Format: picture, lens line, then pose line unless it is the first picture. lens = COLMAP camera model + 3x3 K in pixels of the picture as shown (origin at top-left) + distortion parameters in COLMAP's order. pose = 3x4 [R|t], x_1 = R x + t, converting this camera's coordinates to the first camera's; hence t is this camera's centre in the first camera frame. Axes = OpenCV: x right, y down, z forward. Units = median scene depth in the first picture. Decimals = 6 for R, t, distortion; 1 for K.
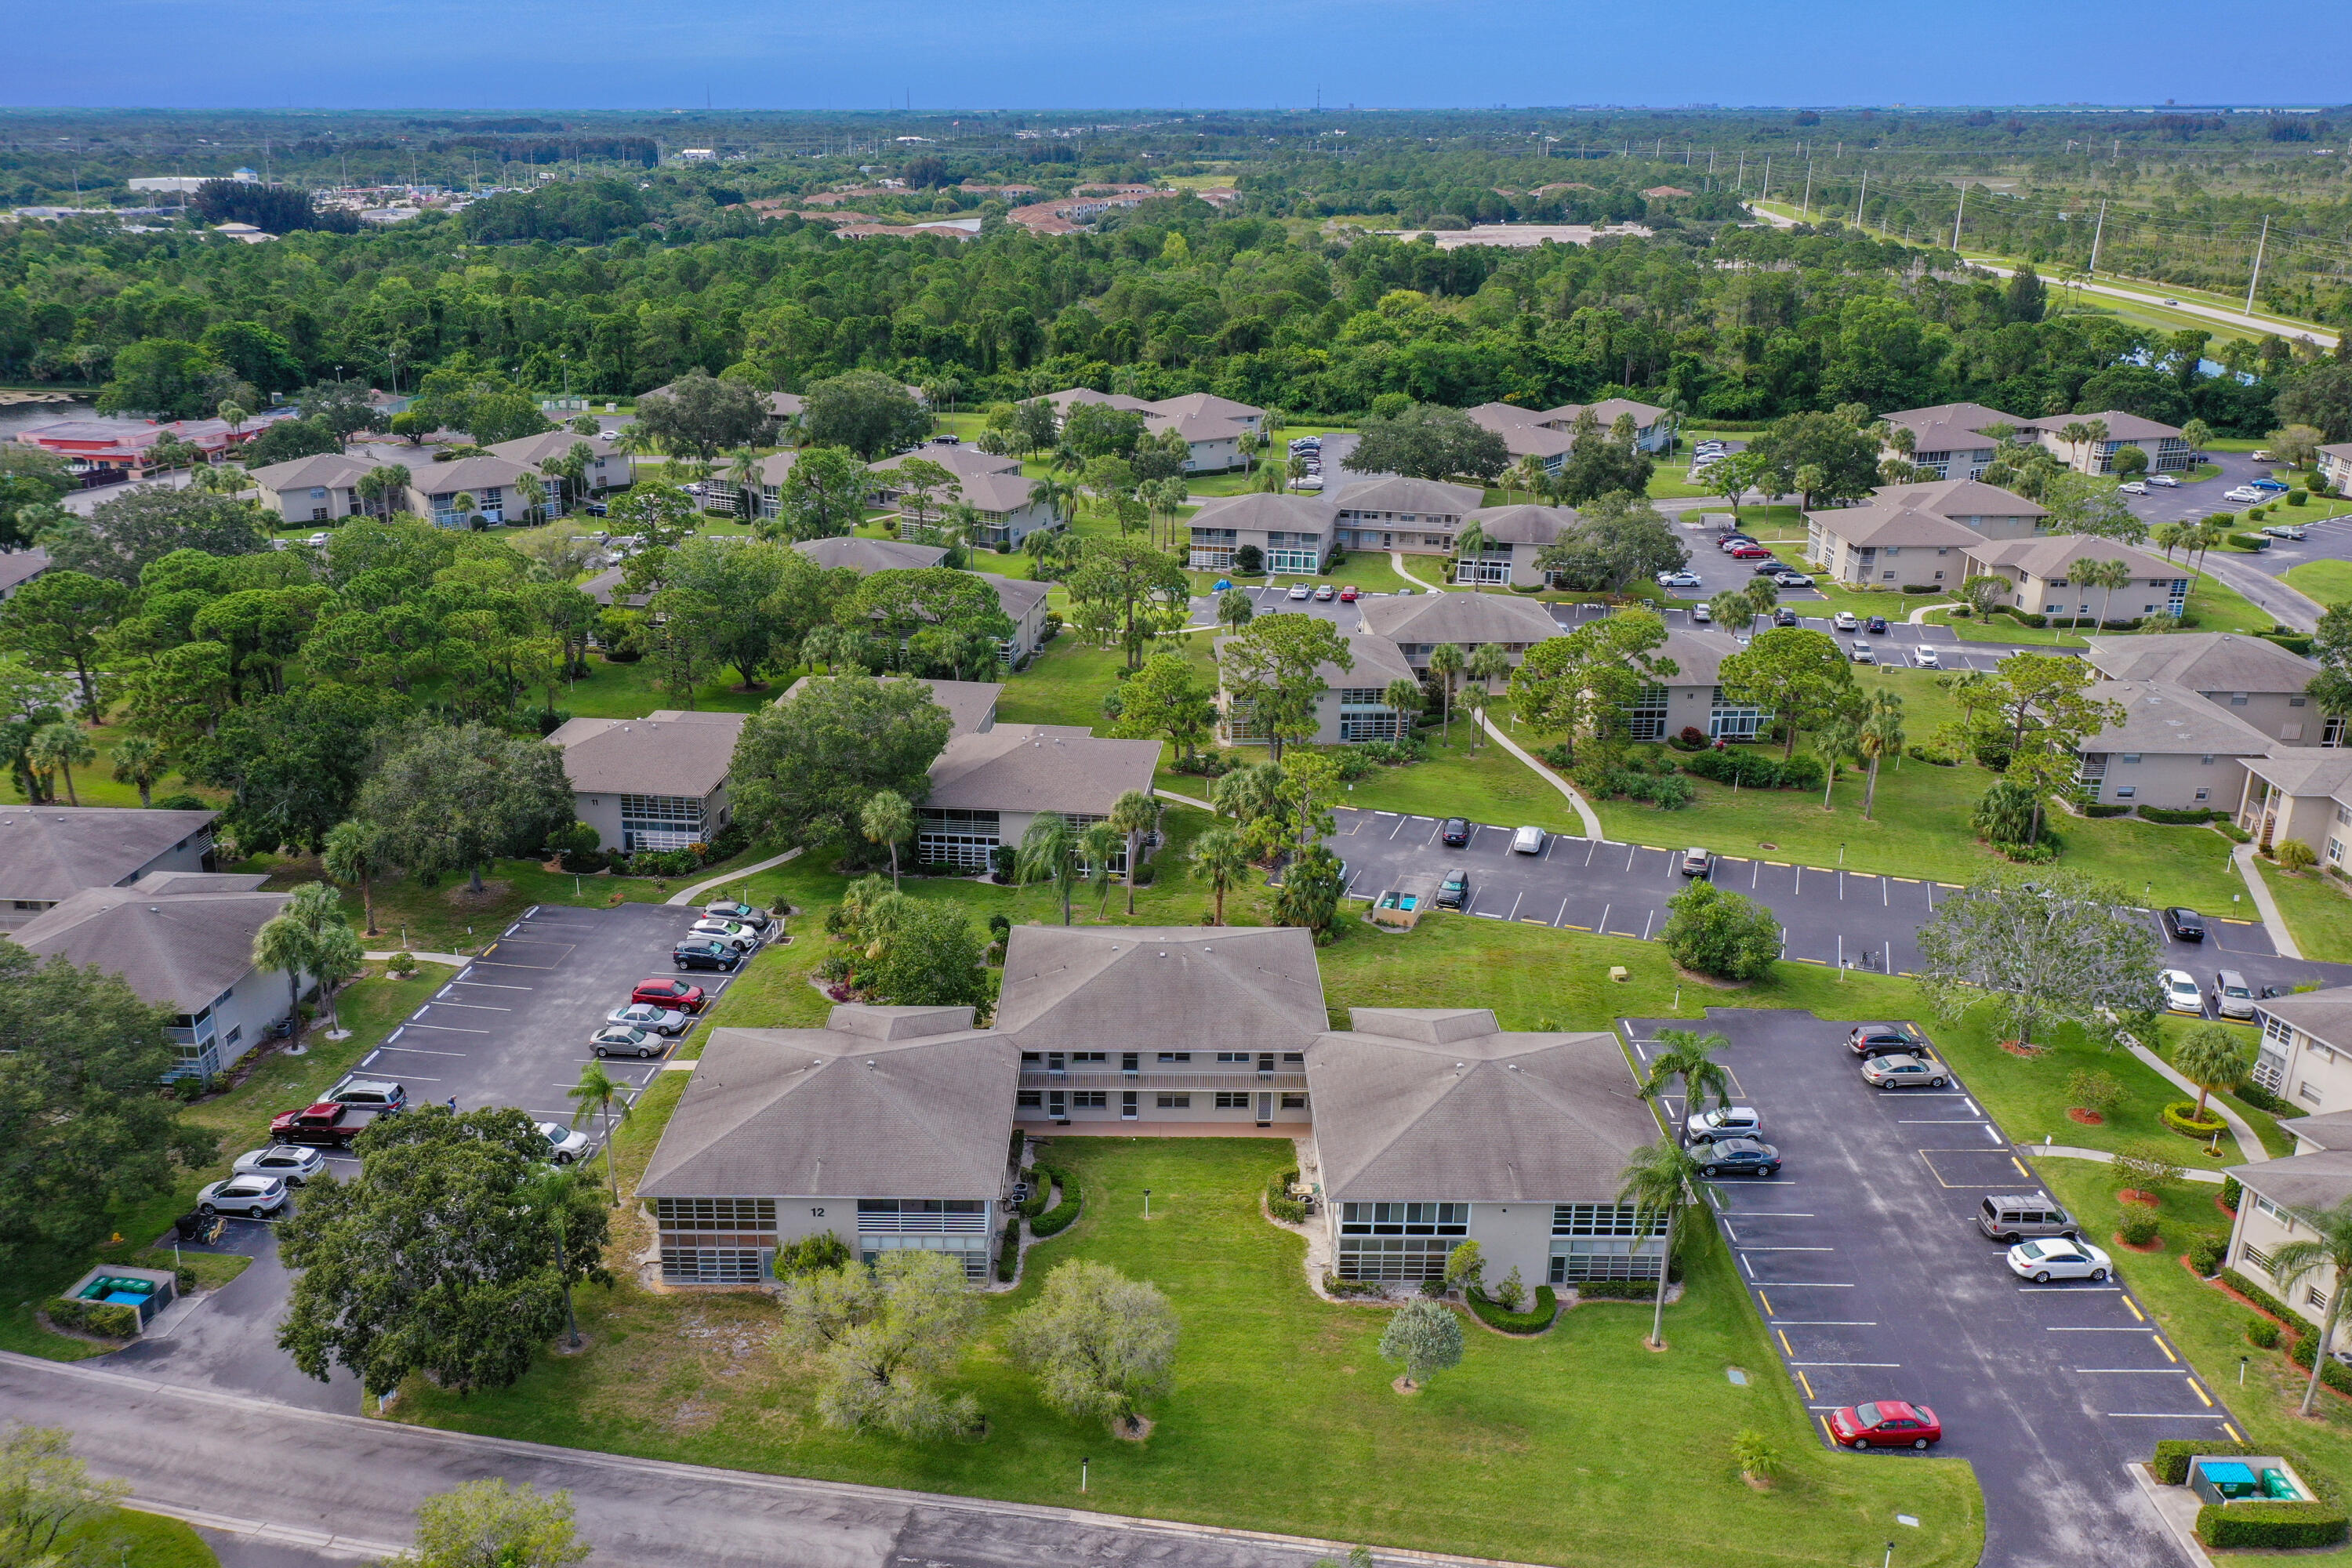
lens RADIAL K [[1893.4, 0, 1176.0], [0, 1893.4, 784.0], [0, 0, 1]] dist [0.003823, 0.008735]
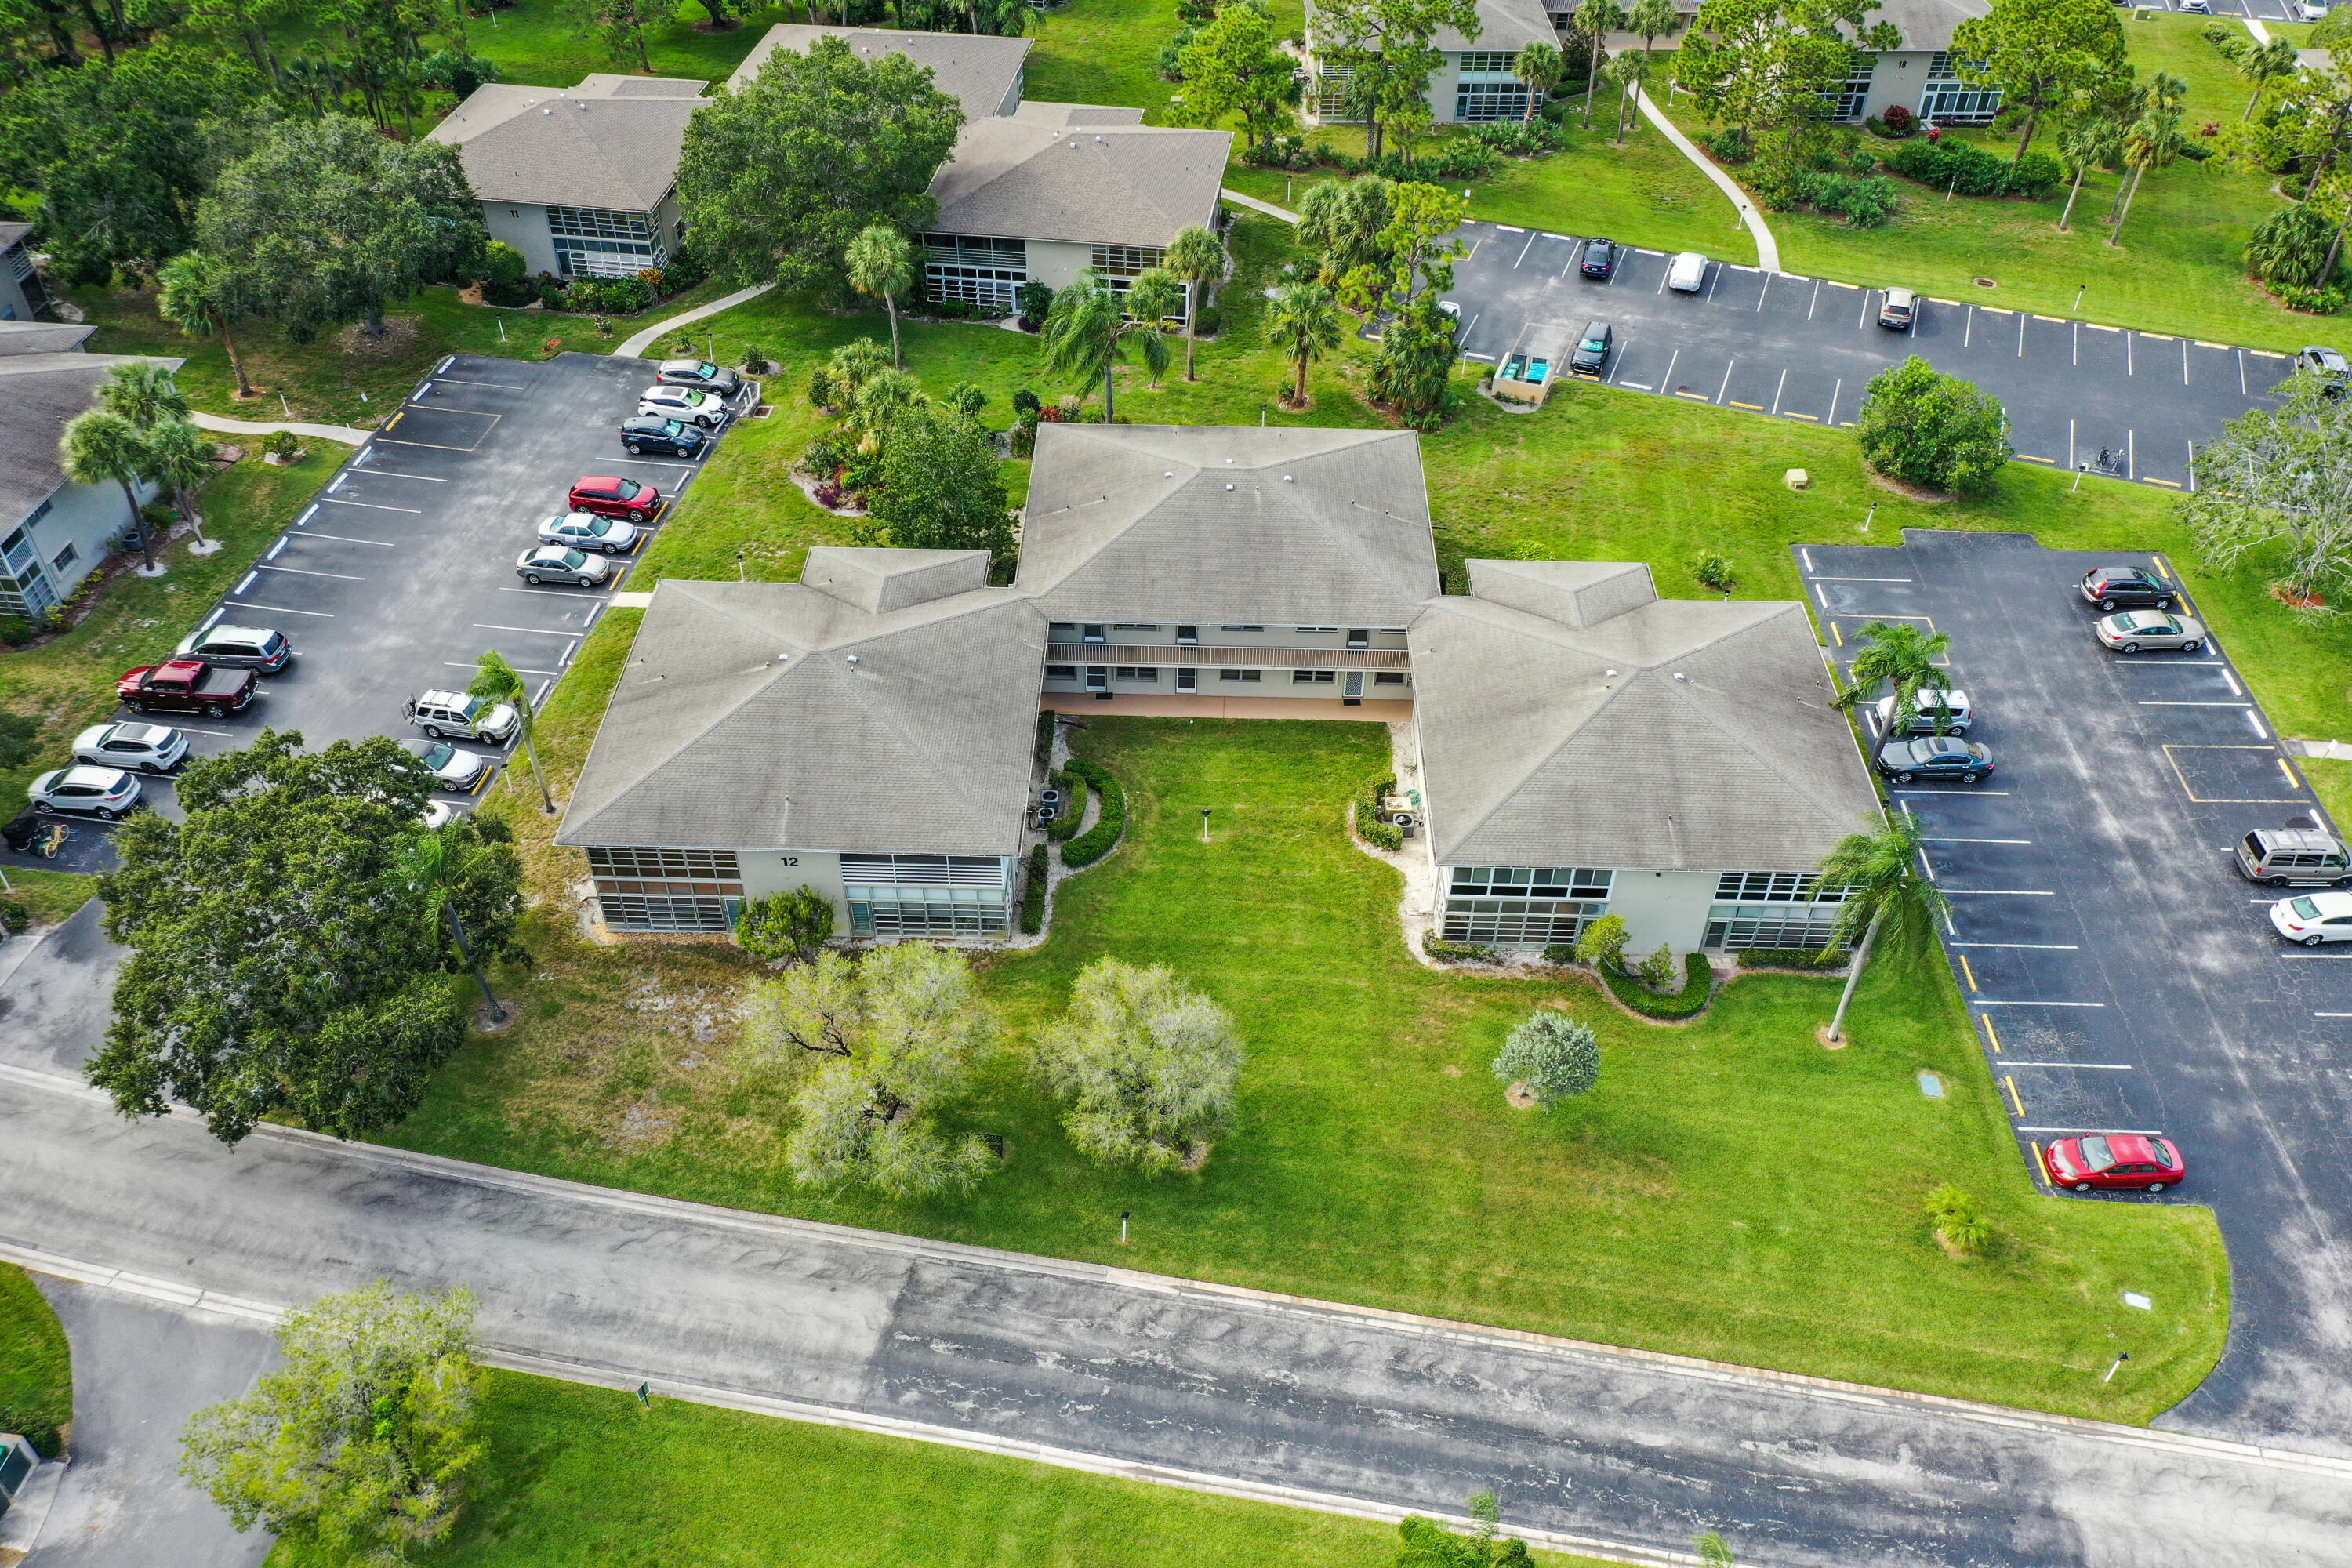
lens RADIAL K [[1918.6, 0, 1231.7], [0, 1918.6, 784.1], [0, 0, 1]] dist [0.011700, 0.006059]
pose [[0.999887, 0.014745, -0.002868, -0.002182], [-0.012739, 0.933558, 0.358201, -0.080863], [0.007959, -0.358124, 0.933640, 0.227116]]
